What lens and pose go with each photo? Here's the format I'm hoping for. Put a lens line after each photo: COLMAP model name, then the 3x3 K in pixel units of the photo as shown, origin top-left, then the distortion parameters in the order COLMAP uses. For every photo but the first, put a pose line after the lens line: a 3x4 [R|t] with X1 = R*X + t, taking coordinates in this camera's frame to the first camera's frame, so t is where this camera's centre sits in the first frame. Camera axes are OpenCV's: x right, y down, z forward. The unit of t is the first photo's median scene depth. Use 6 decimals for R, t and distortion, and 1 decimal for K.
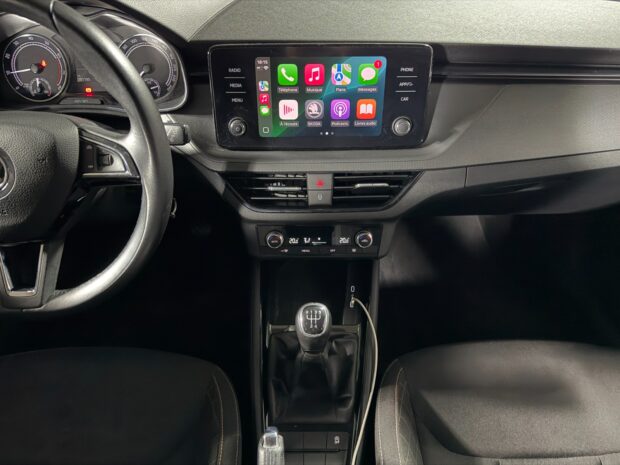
lens RADIAL K [[432.9, 0, 310.0], [0, 432.9, 232.5], [0, 0, 1]] dist [0.074452, -0.093006]
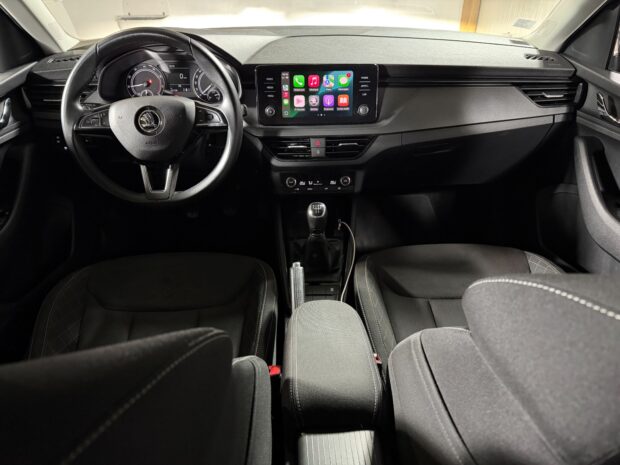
lens RADIAL K [[440.8, 0, 310.0], [0, 440.8, 232.5], [0, 0, 1]] dist [0.137368, -0.246628]
pose [[0.999476, -0.019069, 0.026144, -0.062501], [0.022445, 0.990508, -0.135613, 0.482251], [-0.023310, 0.136129, 0.990417, -0.703940]]
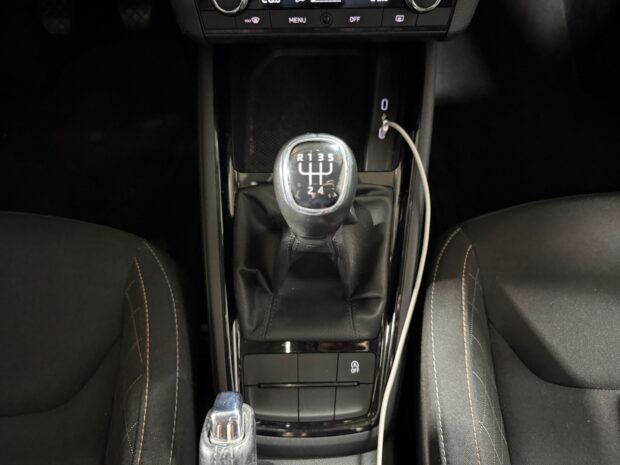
lens RADIAL K [[453.6, 0, 310.0], [0, 453.6, 232.5], [0, 0, 1]] dist [0.057515, -0.130853]
pose [[0.999957, -0.008322, 0.004031, 0.000413], [0.006185, 0.925995, 0.377484, 0.077051], [-0.006874, -0.377443, 0.926007, 0.505697]]
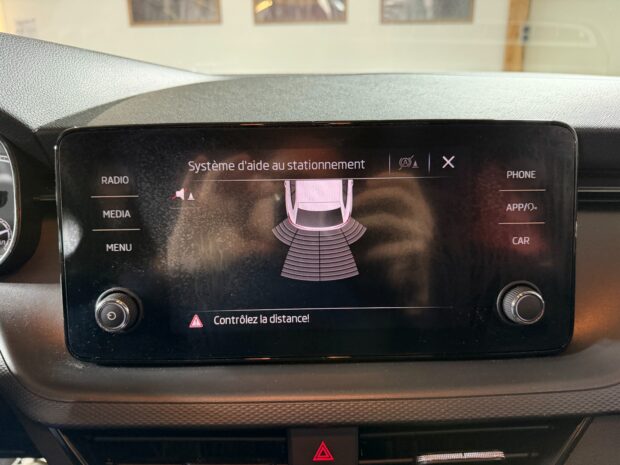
lens RADIAL K [[453.6, 0, 310.0], [0, 453.6, 232.5], [0, 0, 1]] dist [0.057515, -0.130853]
pose [[0.999915, -0.012562, -0.003546, 0.015834], [0.010432, 0.932376, -0.361339, -0.153259], [0.007846, 0.361271, 0.932428, 0.573934]]
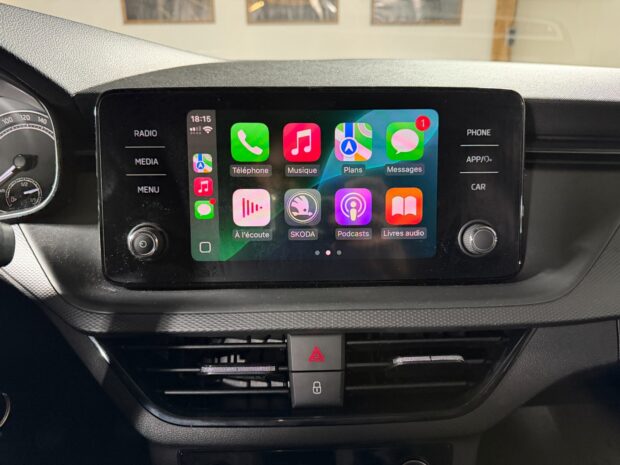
lens RADIAL K [[440.8, 0, 310.0], [0, 440.8, 232.5], [0, 0, 1]] dist [0.137368, -0.246628]
pose [[0.999828, -0.008151, 0.016664, 0.009666], [0.013567, 0.933921, -0.357221, -0.068726], [-0.012651, 0.357385, 0.933871, 0.518198]]
